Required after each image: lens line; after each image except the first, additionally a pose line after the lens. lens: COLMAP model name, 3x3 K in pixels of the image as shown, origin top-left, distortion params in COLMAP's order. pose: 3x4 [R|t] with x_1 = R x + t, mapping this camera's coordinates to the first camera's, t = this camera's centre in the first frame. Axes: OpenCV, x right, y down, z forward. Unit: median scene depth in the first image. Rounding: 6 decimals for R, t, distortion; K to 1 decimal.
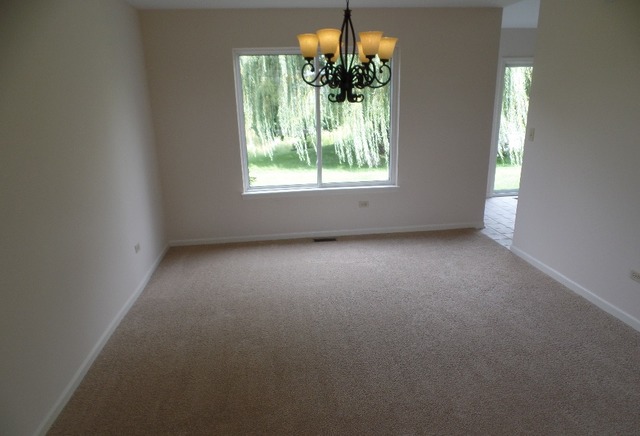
lens RADIAL K [[442.5, 0, 321.6], [0, 442.5, 245.1], [0, 0, 1]] dist [0.010445, -0.000913]
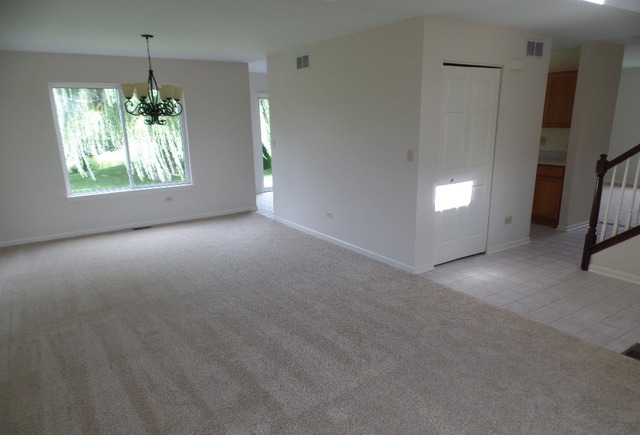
lens RADIAL K [[442.5, 0, 321.6], [0, 442.5, 244.6], [0, 0, 1]] dist [0.010445, -0.000913]
pose [[0.889325, -0.122507, 0.440560, -0.109325], [0.142913, 0.989646, -0.013296, 0.137966], [-0.434370, 0.074787, 0.897625, -0.431483]]
